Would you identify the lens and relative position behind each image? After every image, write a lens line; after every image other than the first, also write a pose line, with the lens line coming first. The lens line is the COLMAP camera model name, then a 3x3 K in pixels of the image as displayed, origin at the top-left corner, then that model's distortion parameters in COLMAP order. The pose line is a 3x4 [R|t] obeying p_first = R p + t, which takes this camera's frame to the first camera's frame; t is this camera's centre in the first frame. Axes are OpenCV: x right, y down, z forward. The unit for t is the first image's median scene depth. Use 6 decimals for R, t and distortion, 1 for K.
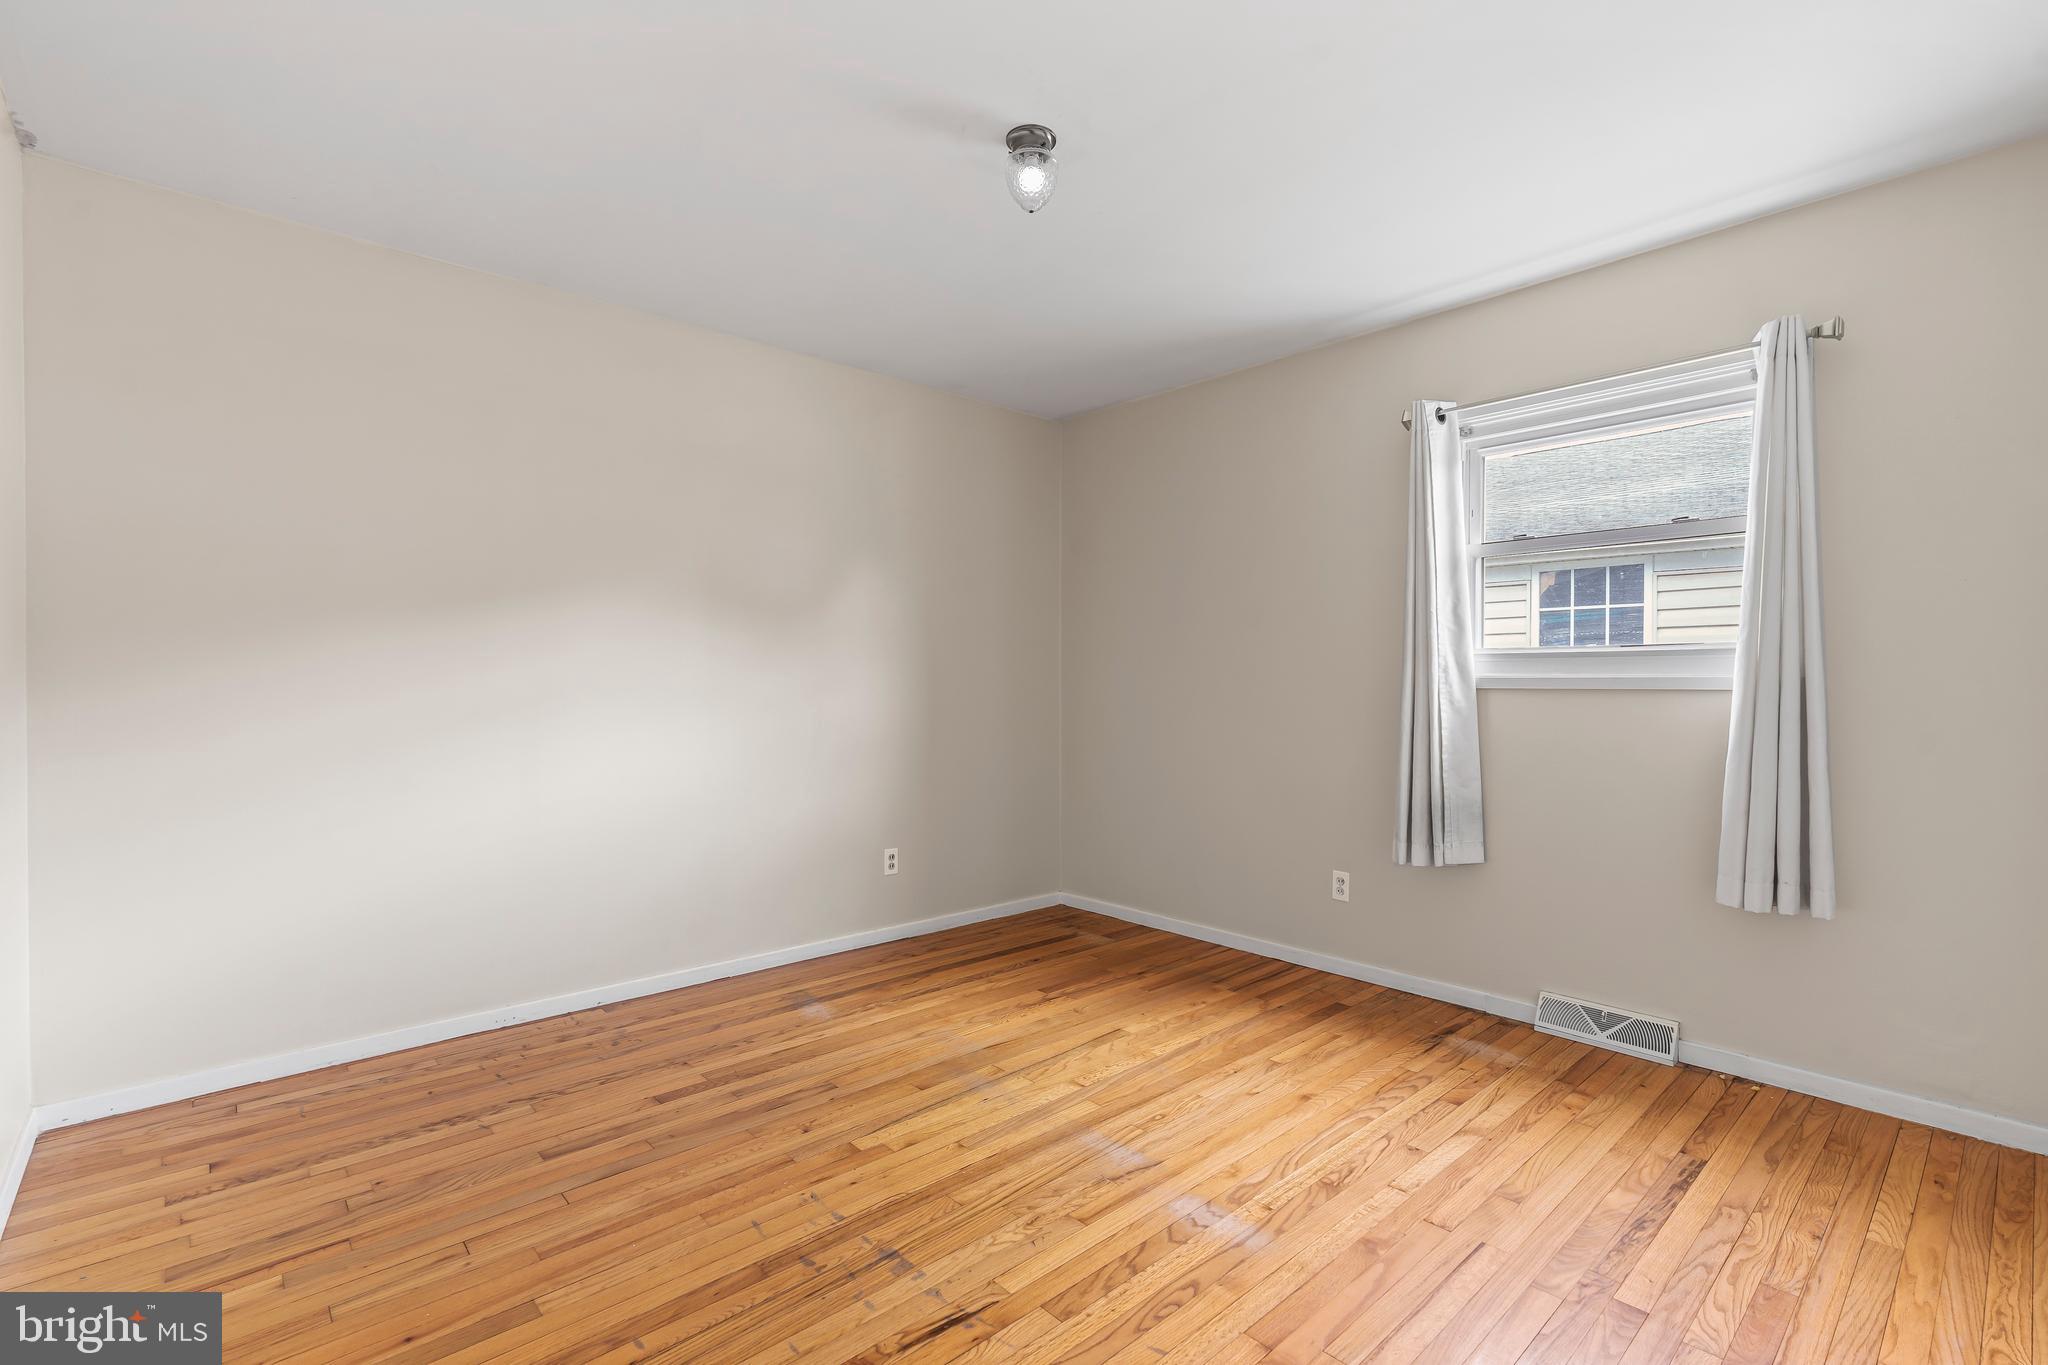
lens RADIAL K [[932.3, 0, 1024.0], [0, 932.3, 682.5], [0, 0, 1]] dist [-0.000272, -0.000359]
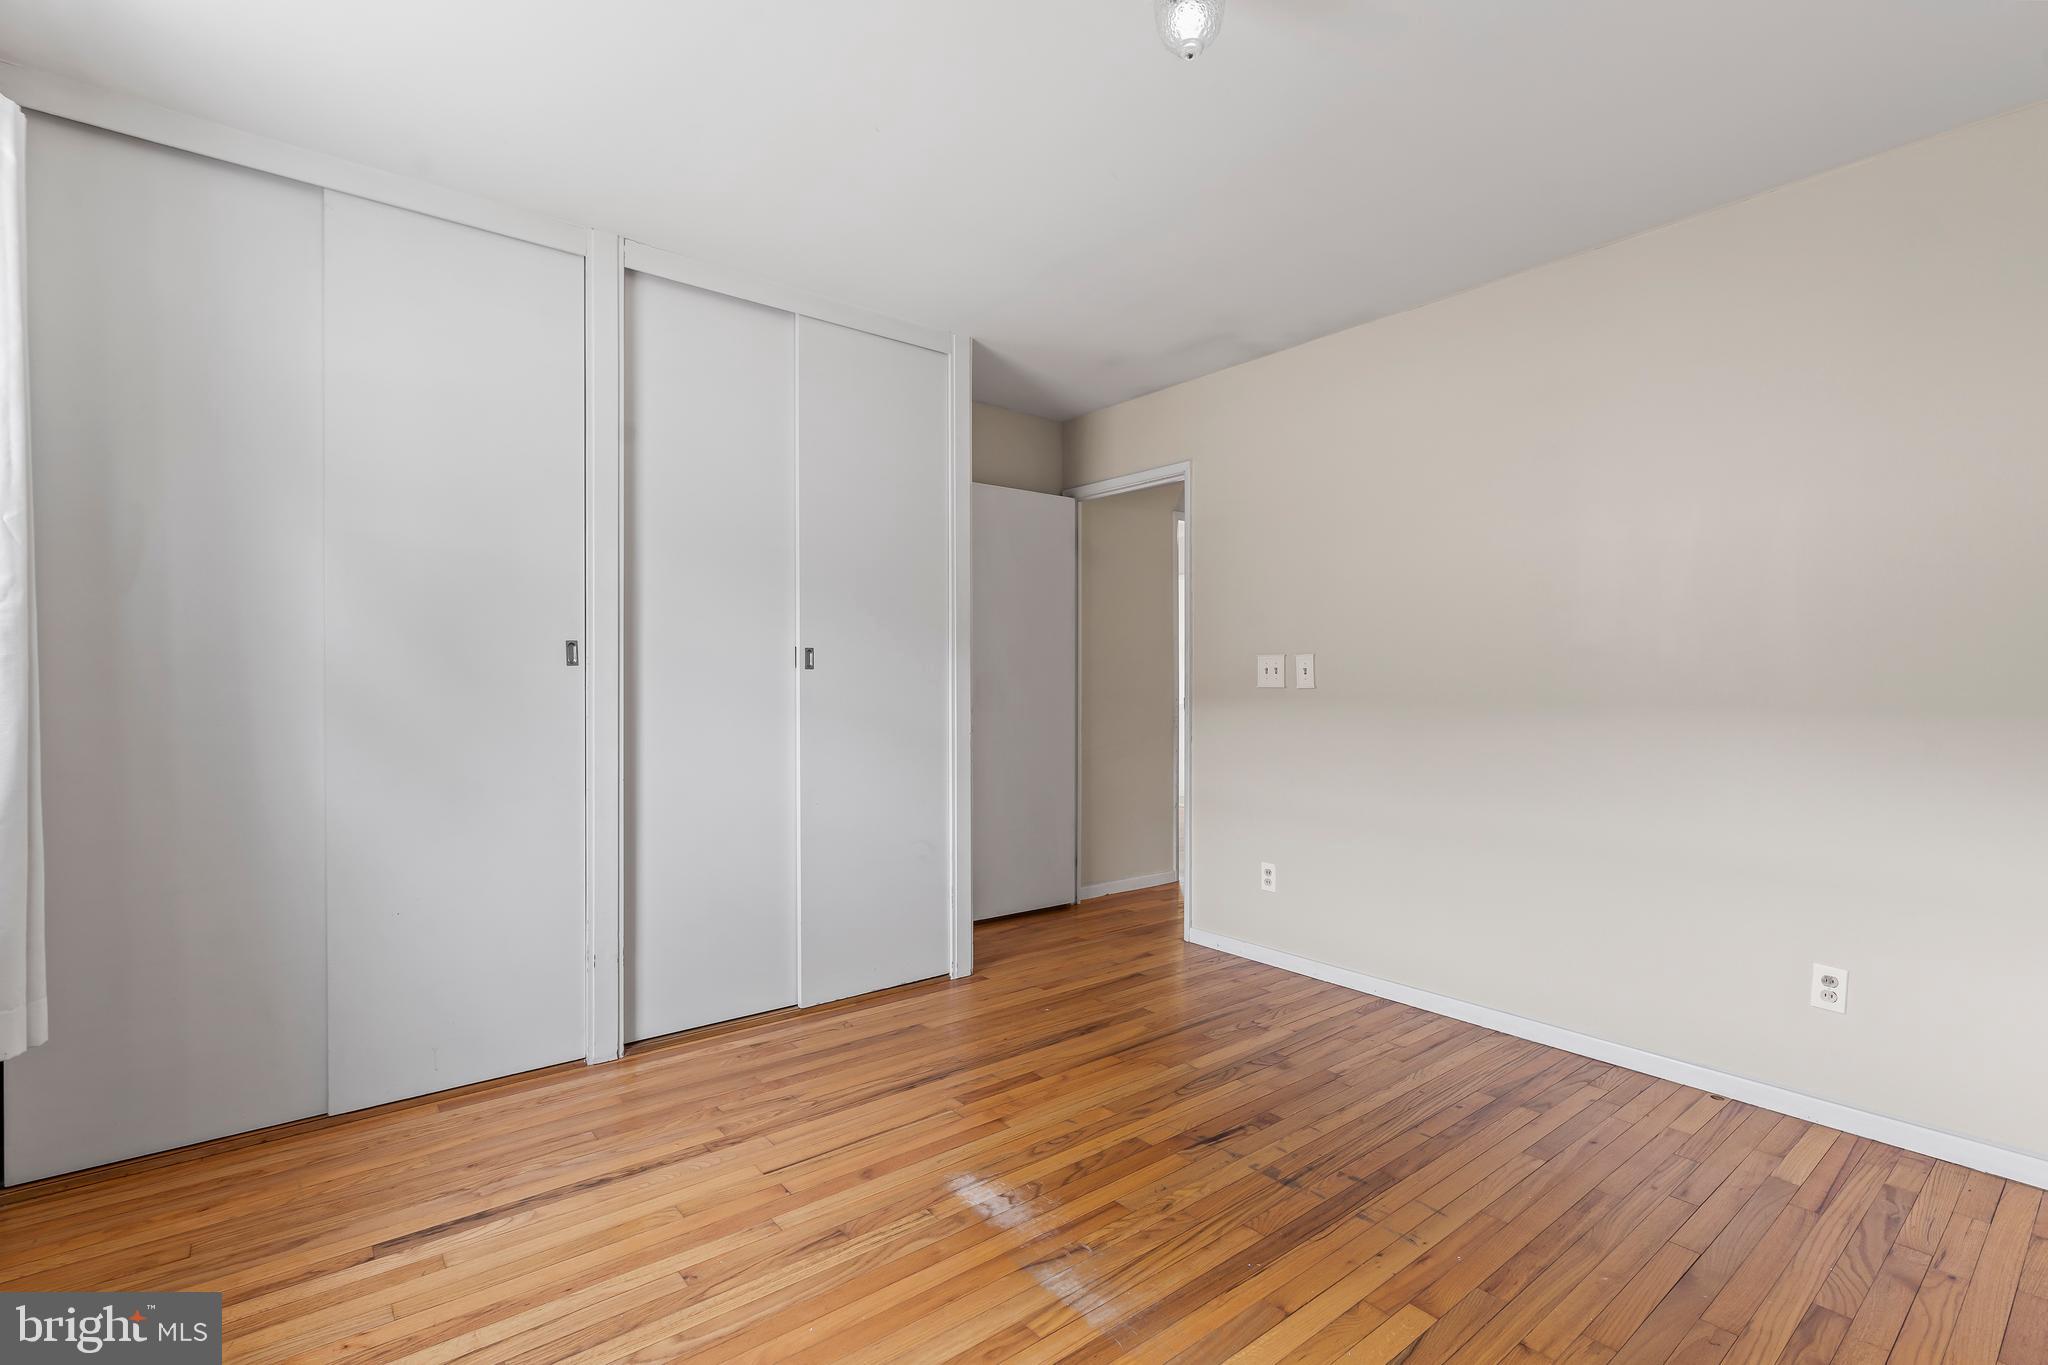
lens RADIAL K [[932.3, 0, 1024.0], [0, 932.3, 682.5], [0, 0, 1]] dist [-0.000272, -0.000359]
pose [[-0.998359, -0.004967, 0.057044, 0.111083], [-0.004837, 0.999985, 0.002405, -0.000303], [-0.057055, 0.002125, -0.998369, 2.027170]]
